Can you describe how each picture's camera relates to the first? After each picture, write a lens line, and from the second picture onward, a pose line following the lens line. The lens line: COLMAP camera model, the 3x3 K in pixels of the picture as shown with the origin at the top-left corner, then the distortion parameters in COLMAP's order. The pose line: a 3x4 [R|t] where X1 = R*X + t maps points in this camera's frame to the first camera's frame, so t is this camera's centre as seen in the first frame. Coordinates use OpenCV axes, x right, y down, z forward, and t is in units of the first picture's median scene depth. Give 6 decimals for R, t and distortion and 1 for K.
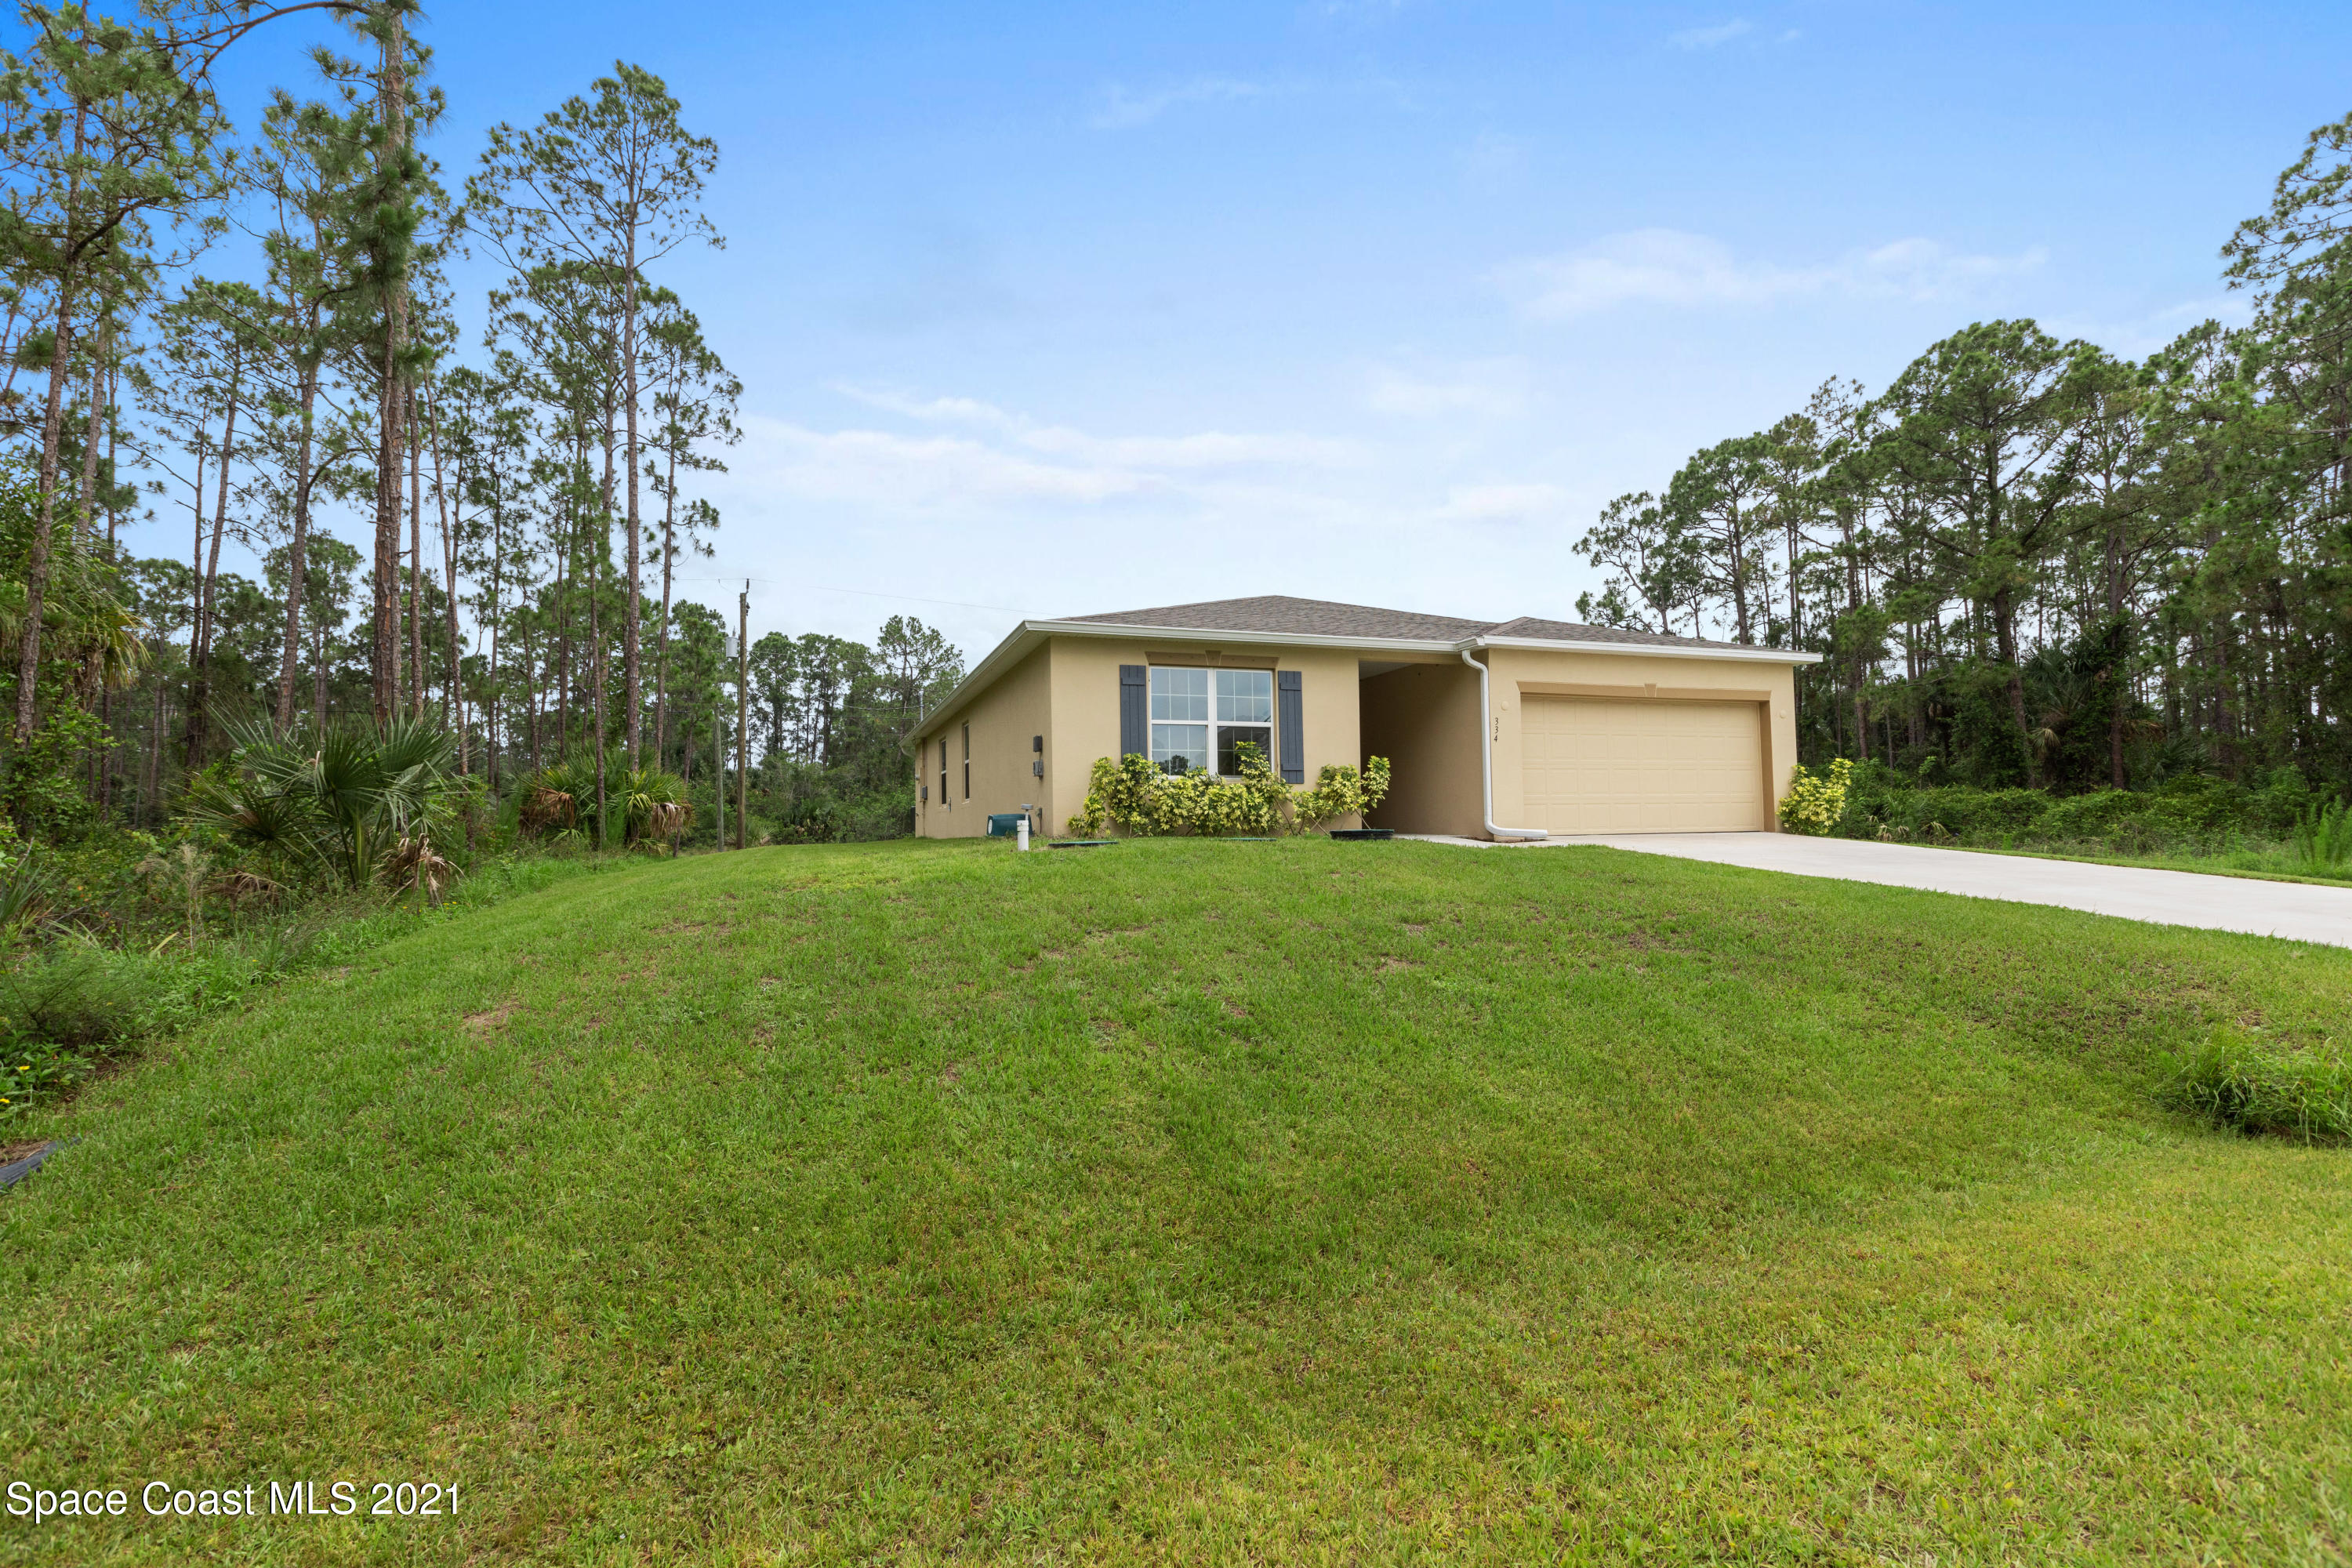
lens RADIAL K [[1059.7, 0, 1171.0], [0, 1059.7, 794.7], [0, 0, 1]] dist [0.005390, -0.001810]
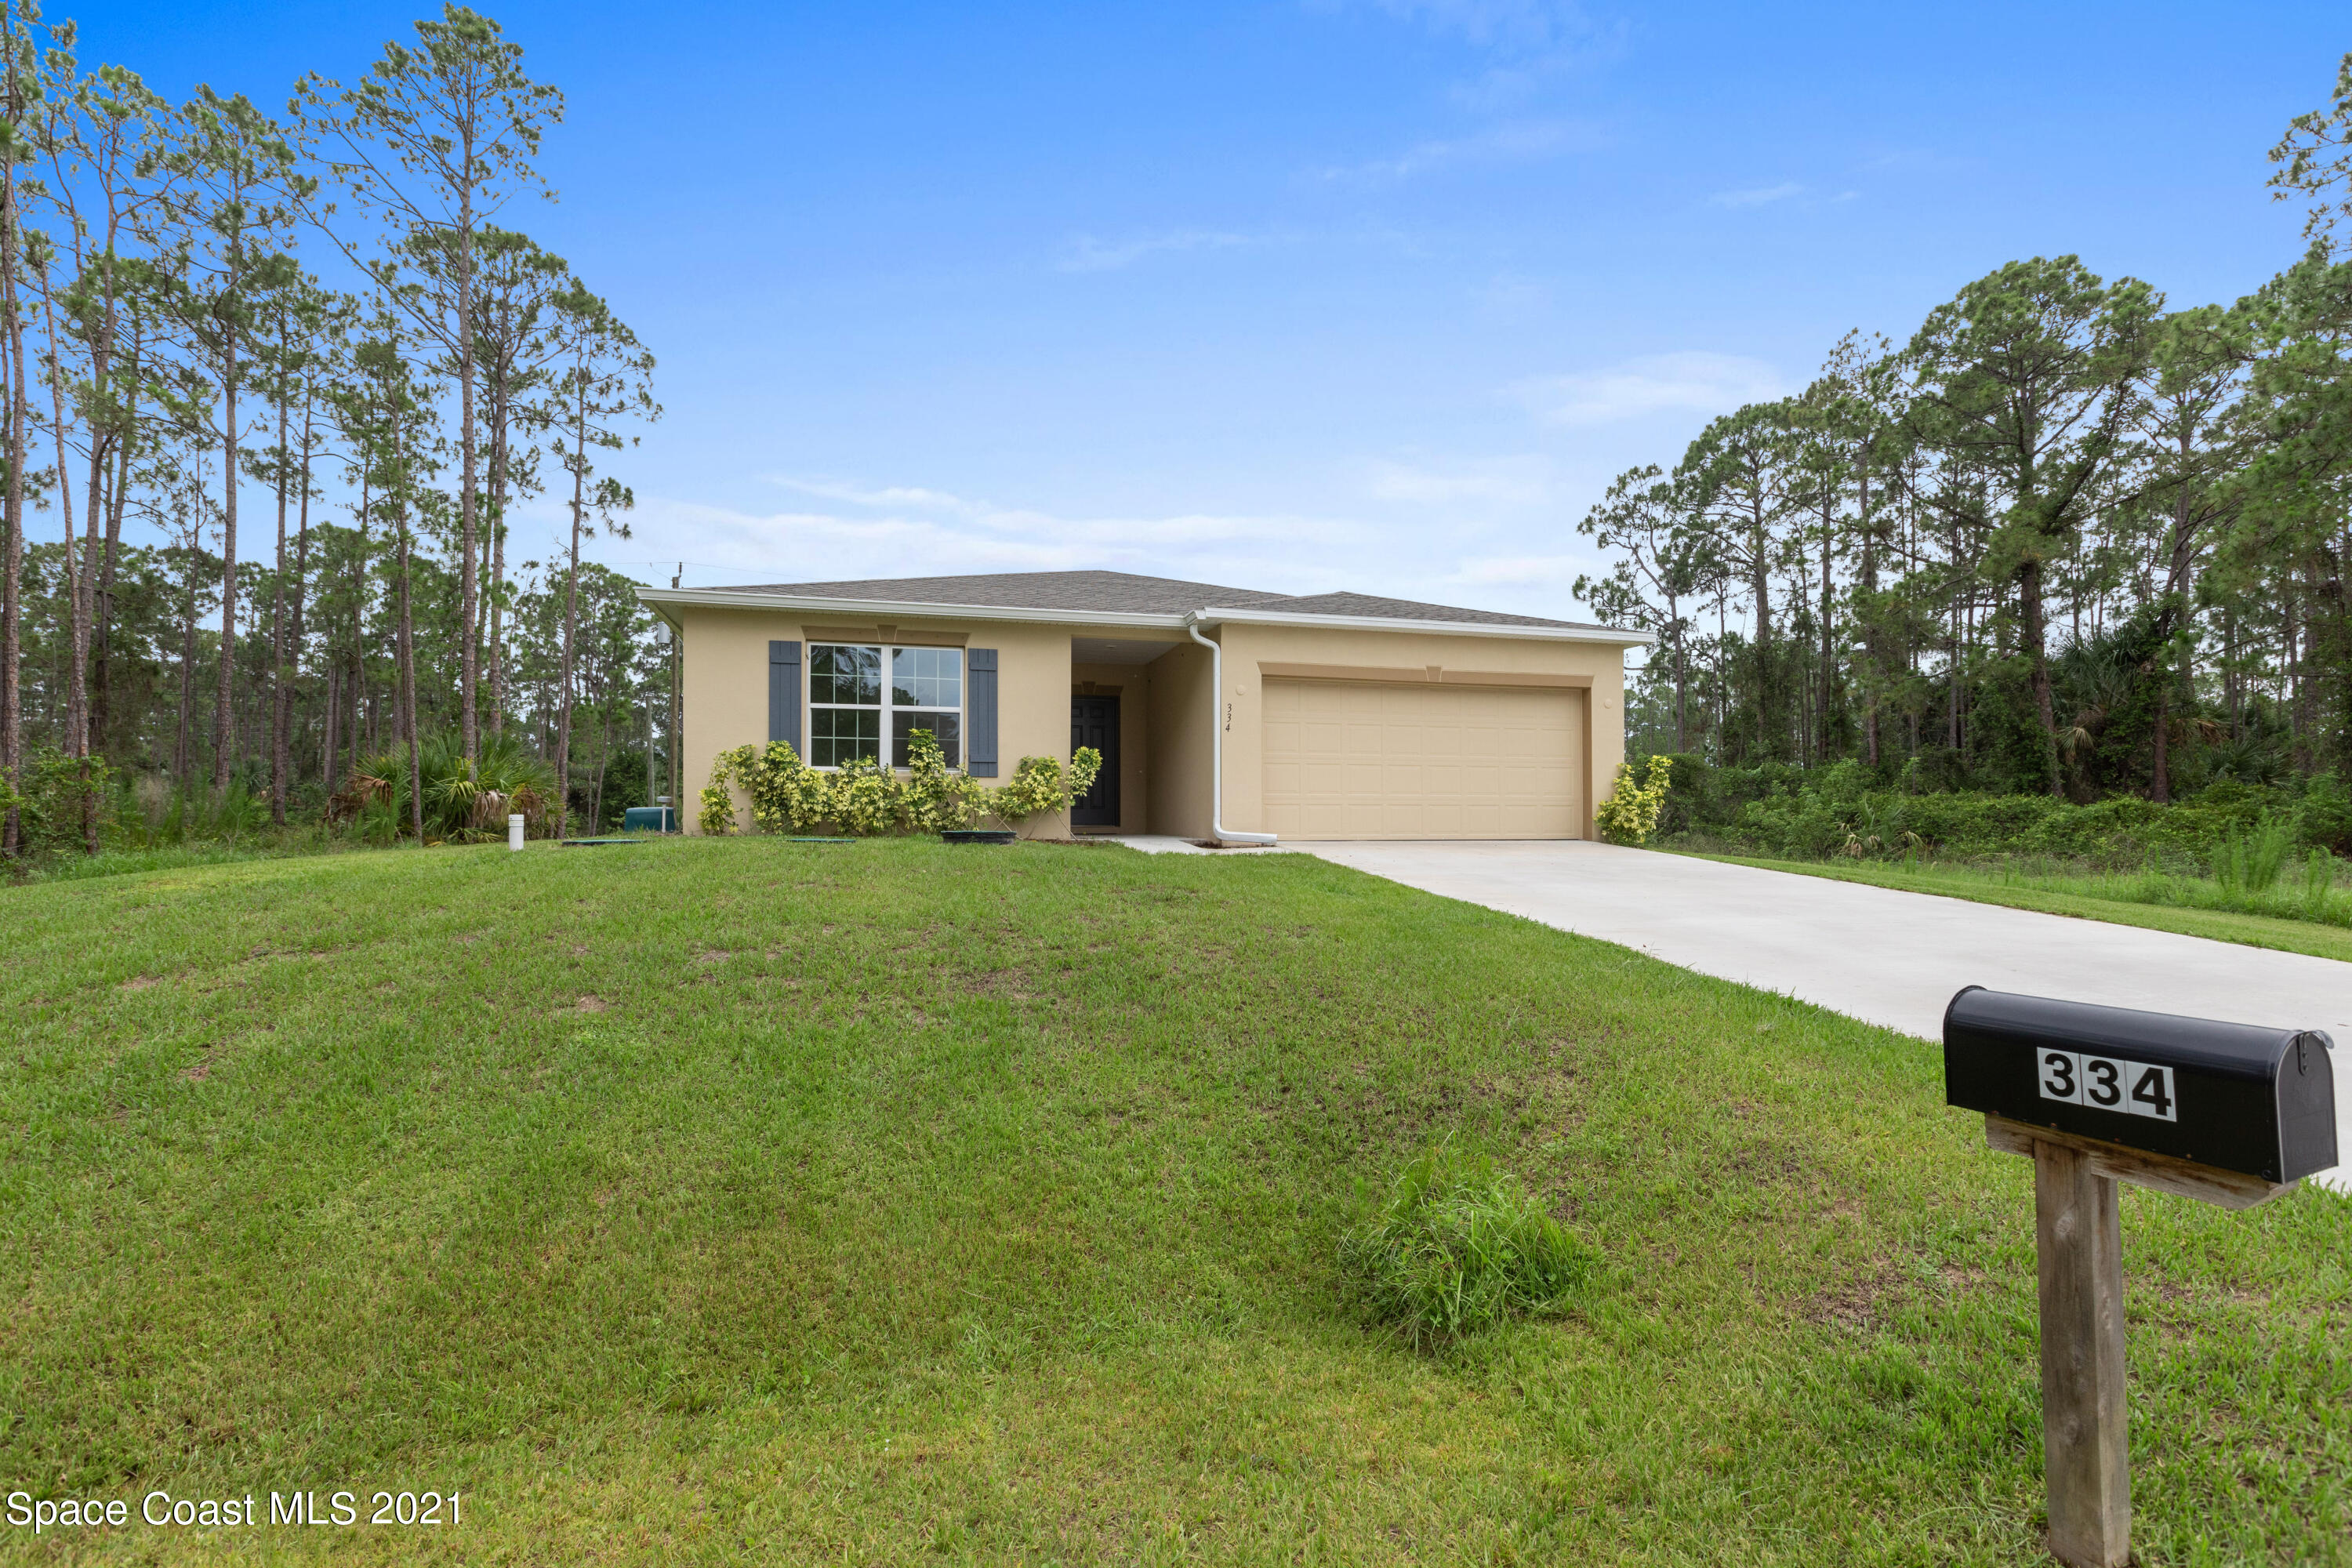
lens RADIAL K [[1059.7, 0, 1207.5], [0, 1059.7, 827.2], [0, 0, 1]] dist [0.005390, -0.001810]
pose [[0.997013, 0.015477, -0.075671, 0.175842], [-0.012868, 0.999310, 0.034844, -0.001006], [0.076158, -0.033766, 0.996524, 0.064649]]
